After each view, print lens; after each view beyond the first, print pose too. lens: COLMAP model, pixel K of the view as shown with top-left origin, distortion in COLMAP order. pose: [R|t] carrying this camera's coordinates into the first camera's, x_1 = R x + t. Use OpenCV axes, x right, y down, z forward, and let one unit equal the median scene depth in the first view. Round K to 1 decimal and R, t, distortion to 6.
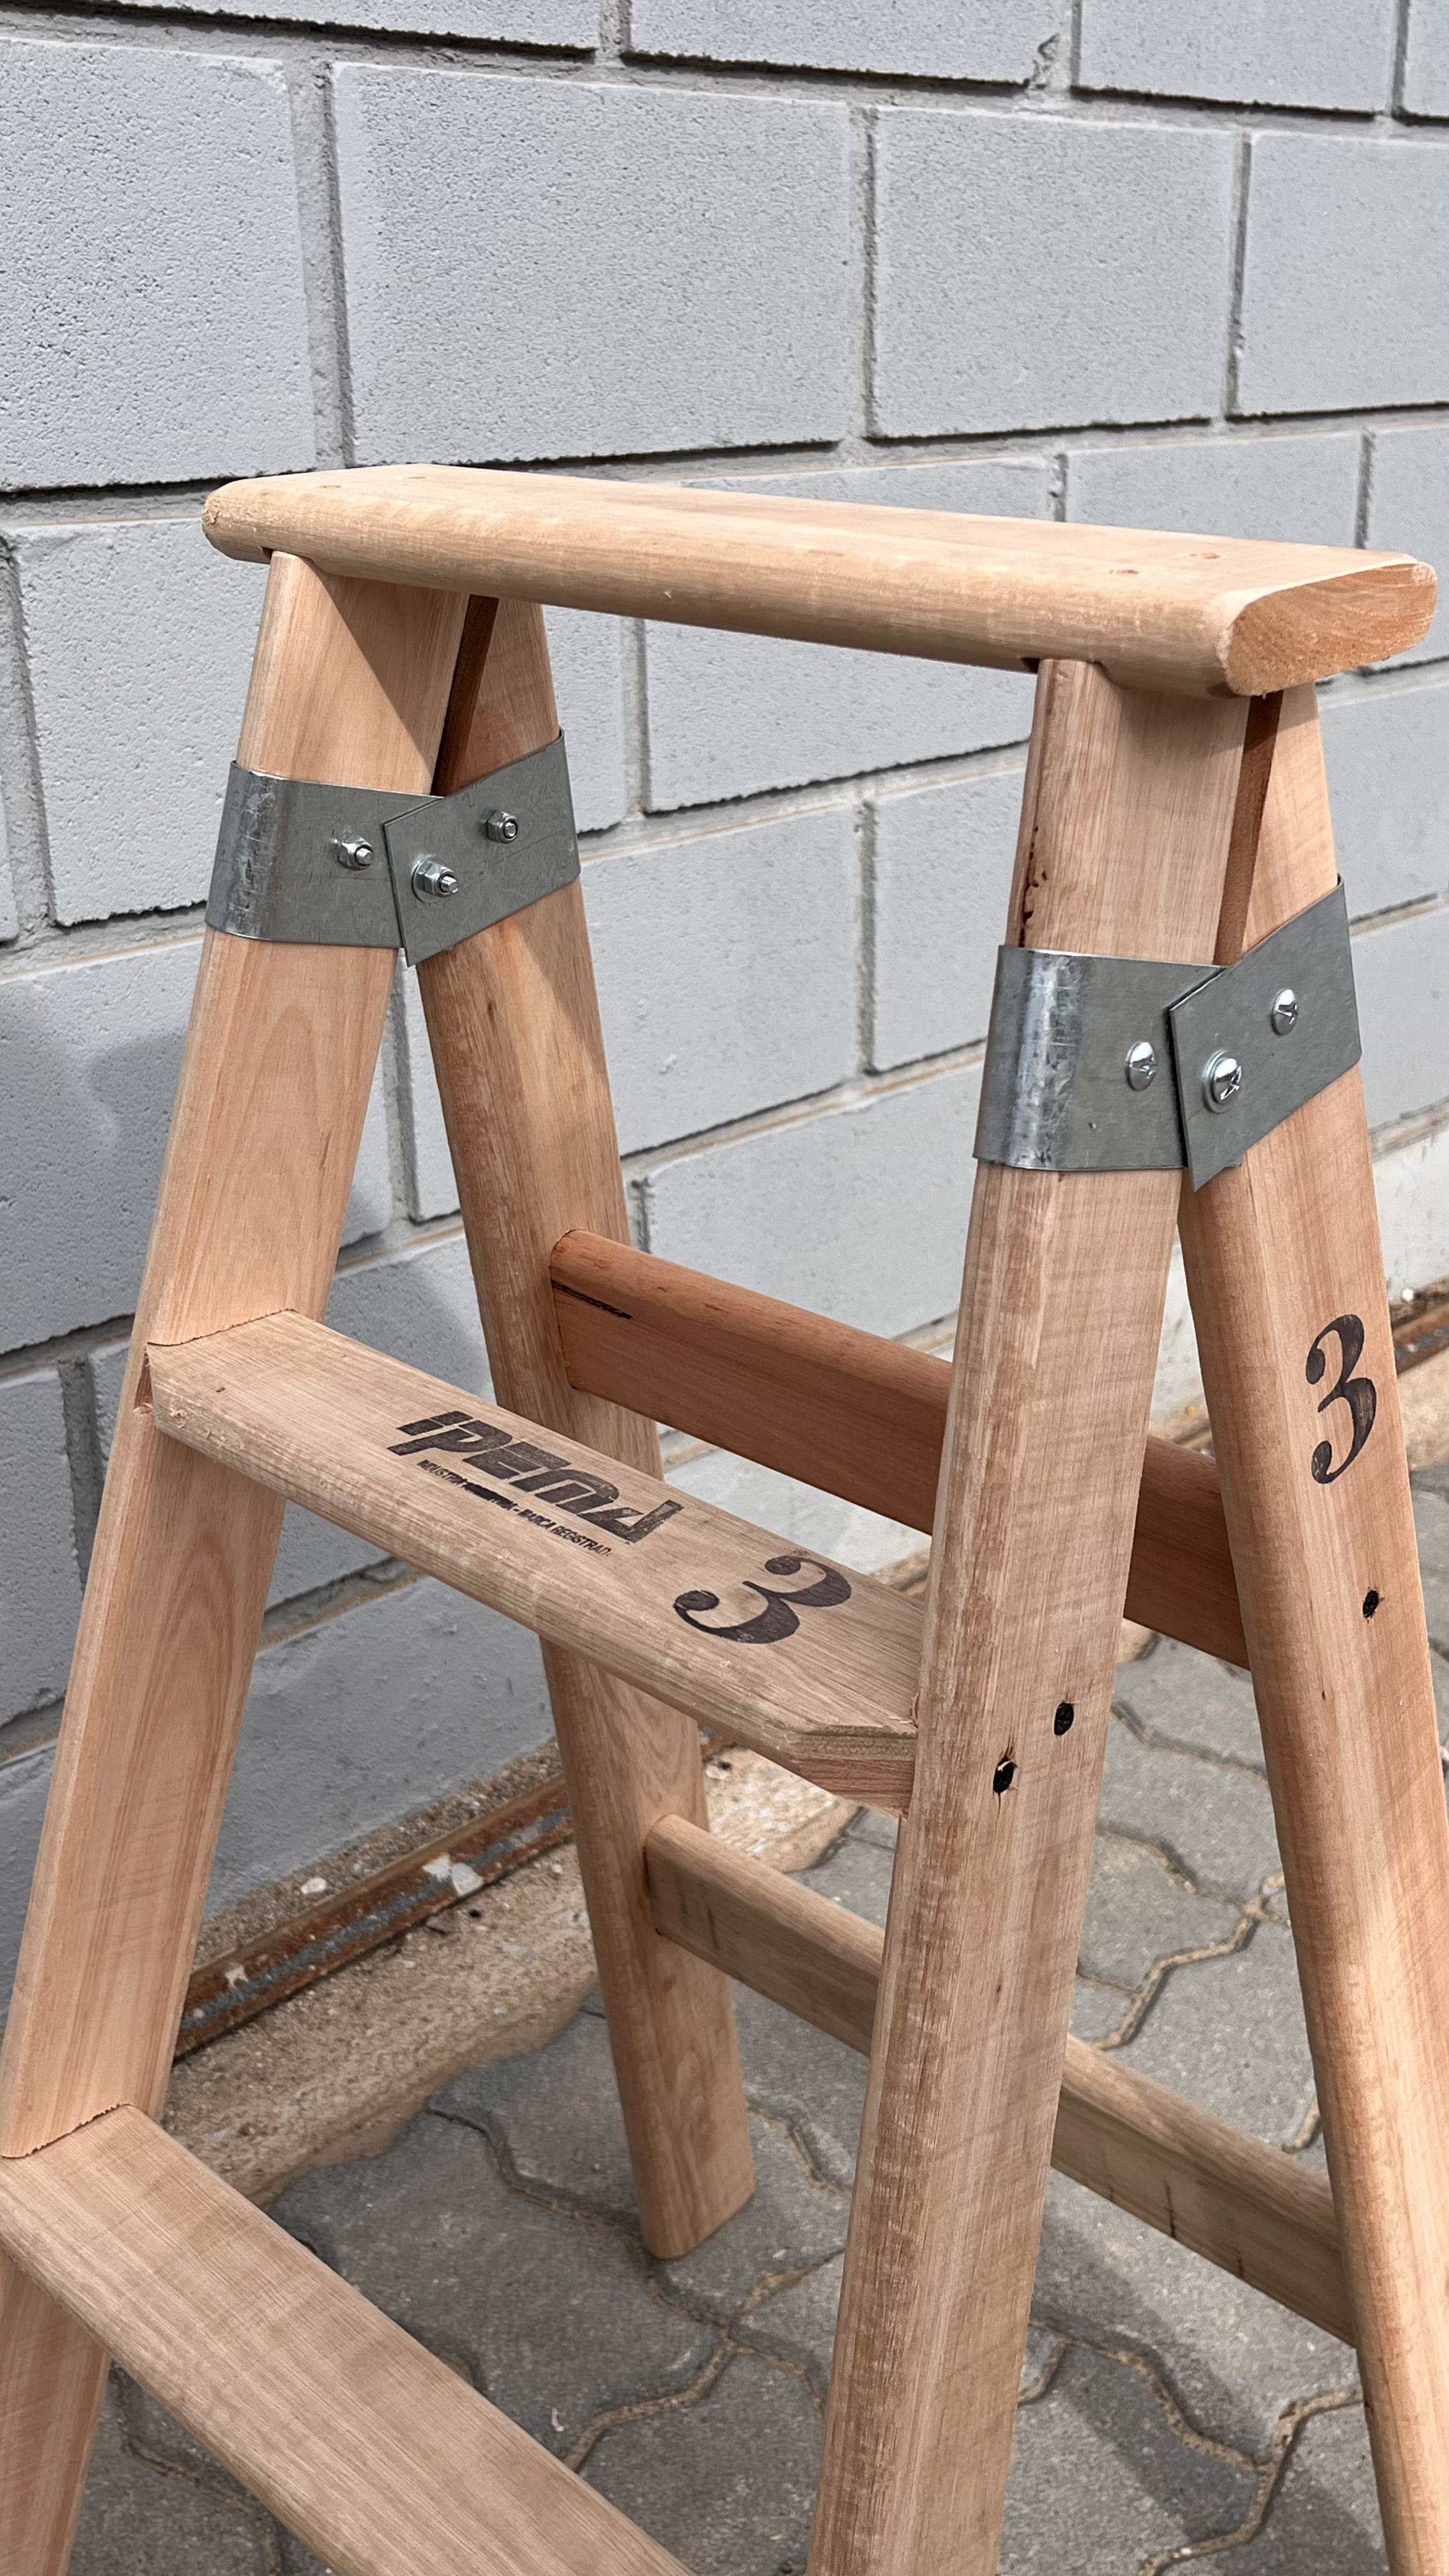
lens RADIAL K [[2471.9, 0, 714.8], [0, 2471.9, 1278.3], [0, 0, 1]] dist [0.039881, -0.008875]
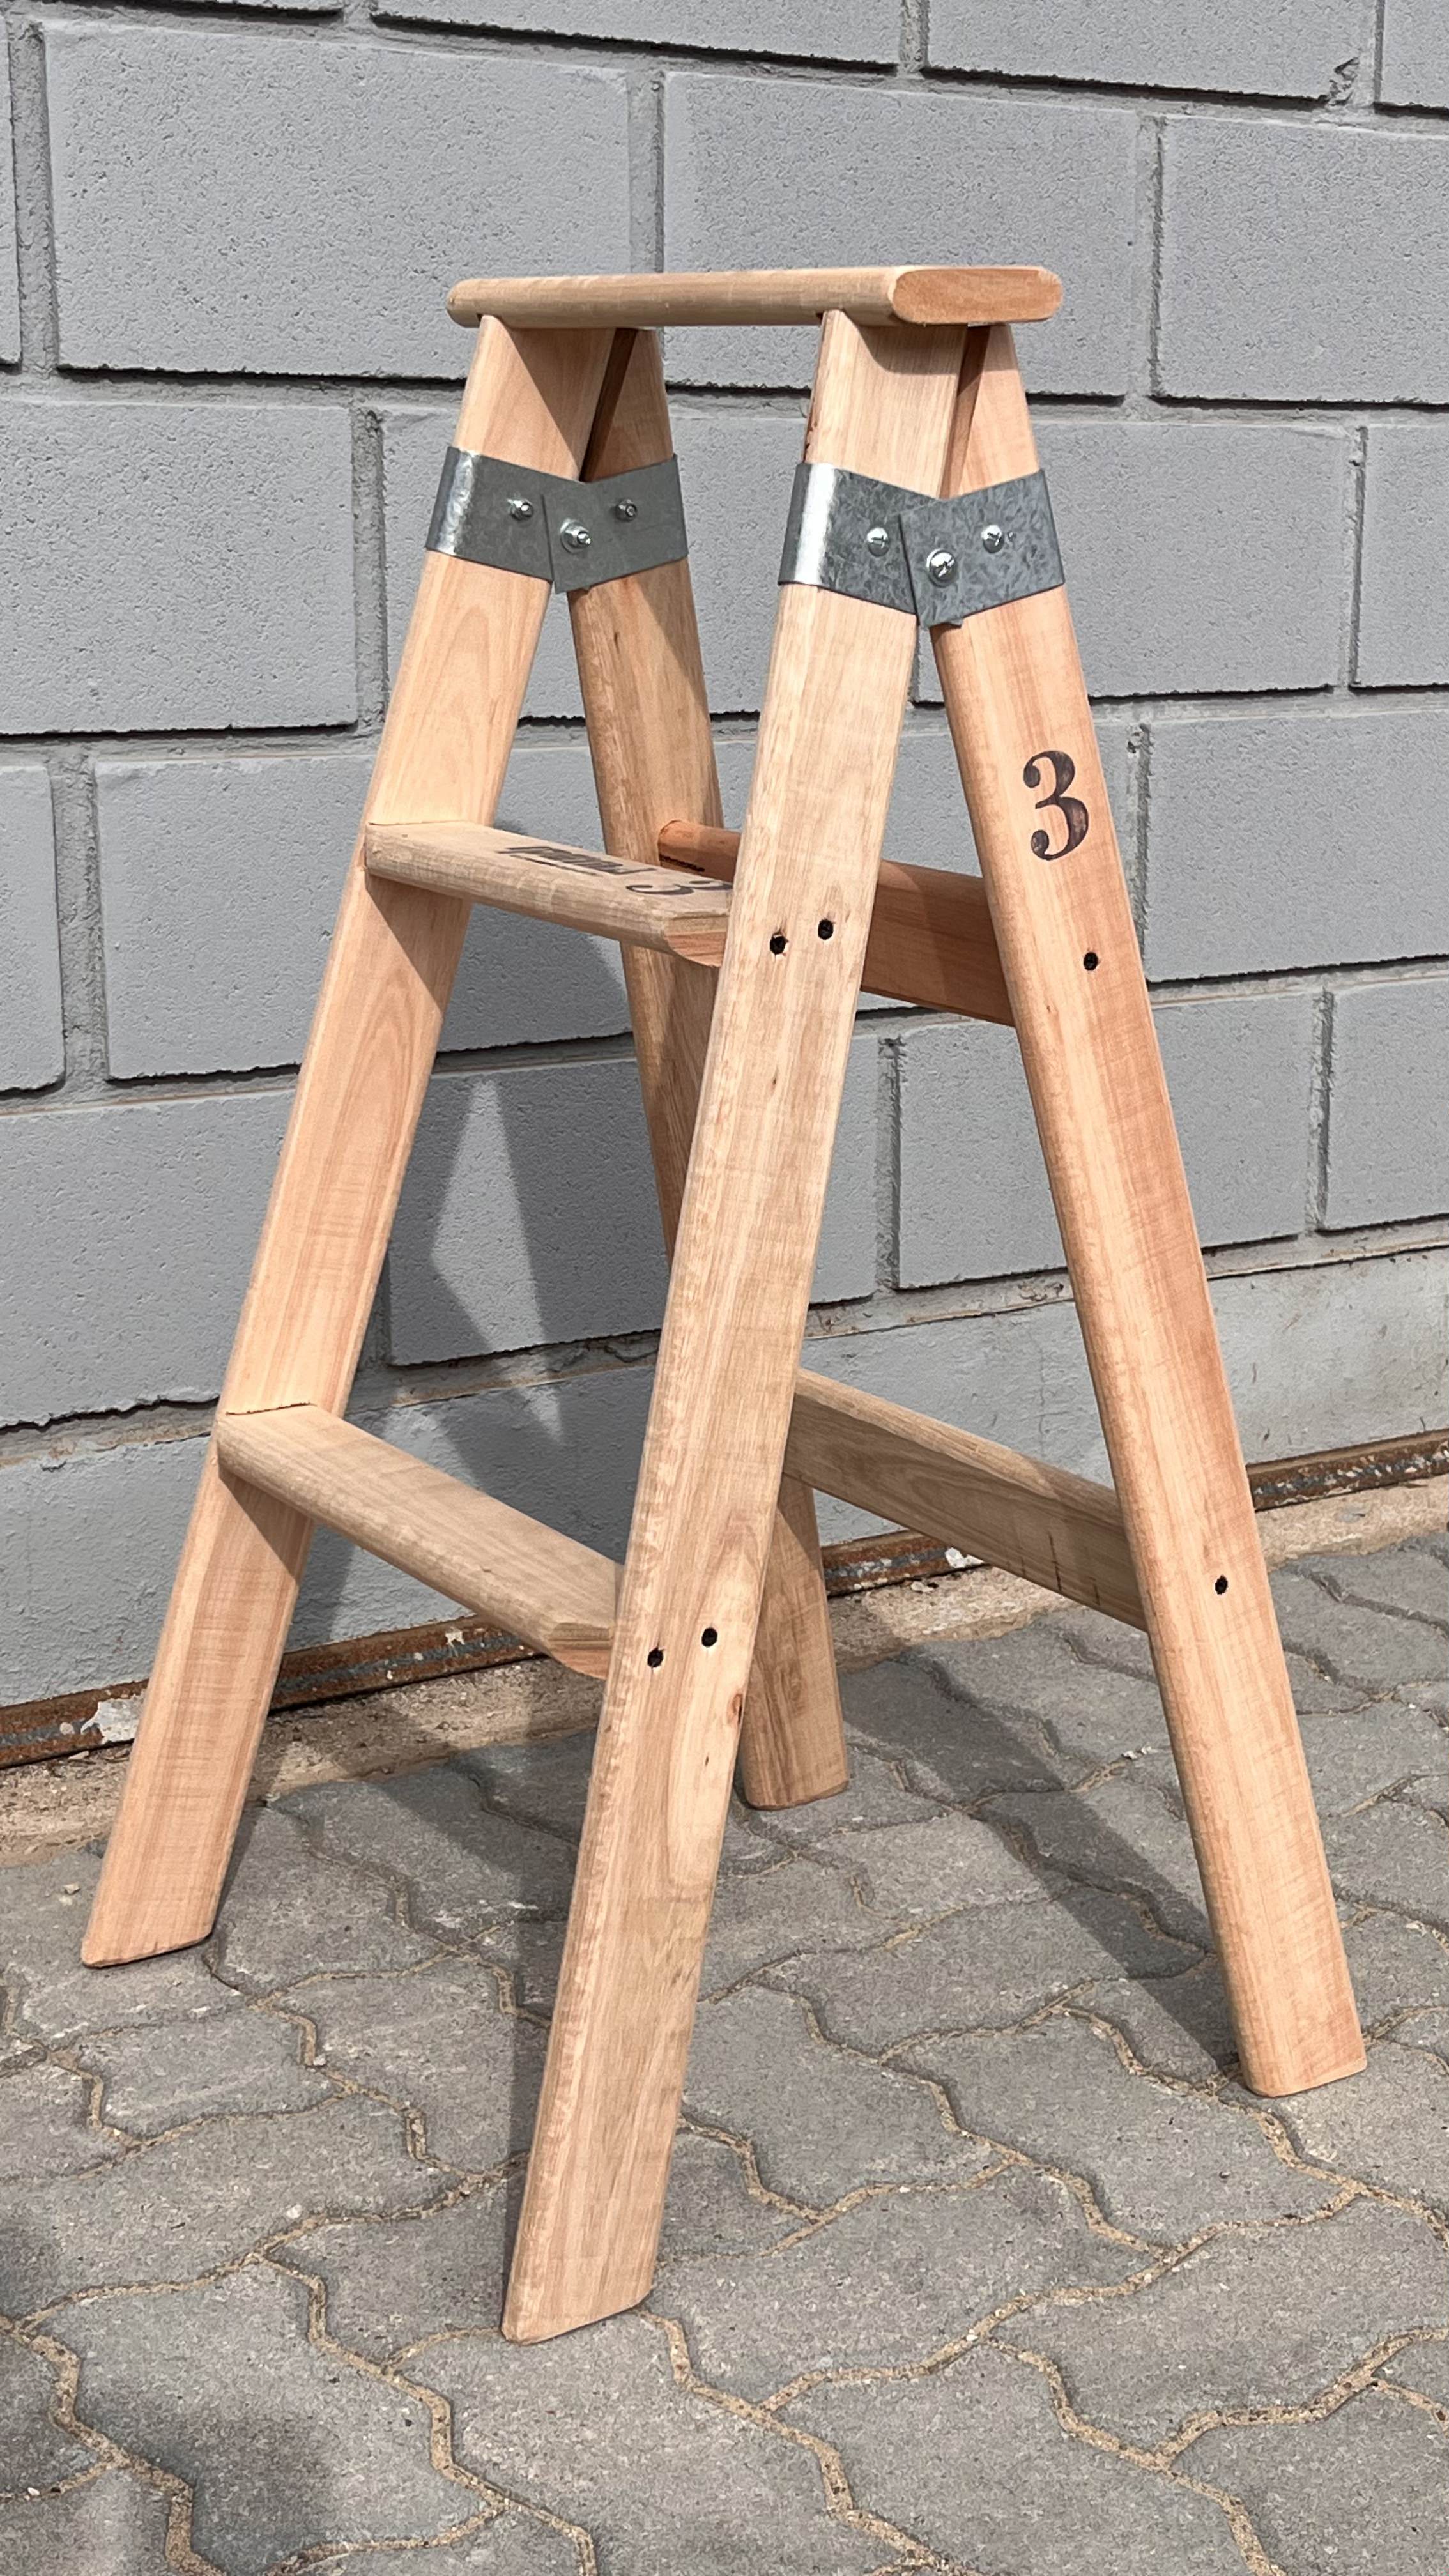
lens RADIAL K [[3443.3, 0, 734.6], [0, 3443.3, 1283.2], [0, 0, 1]] dist [0.119326, -0.361272]
pose [[0.977422, 0.061314, -0.202206, 0.253672], [-0.089837, 0.986759, -0.135044, 0.328744], [0.191249, 0.150160, 0.969988, -0.568105]]
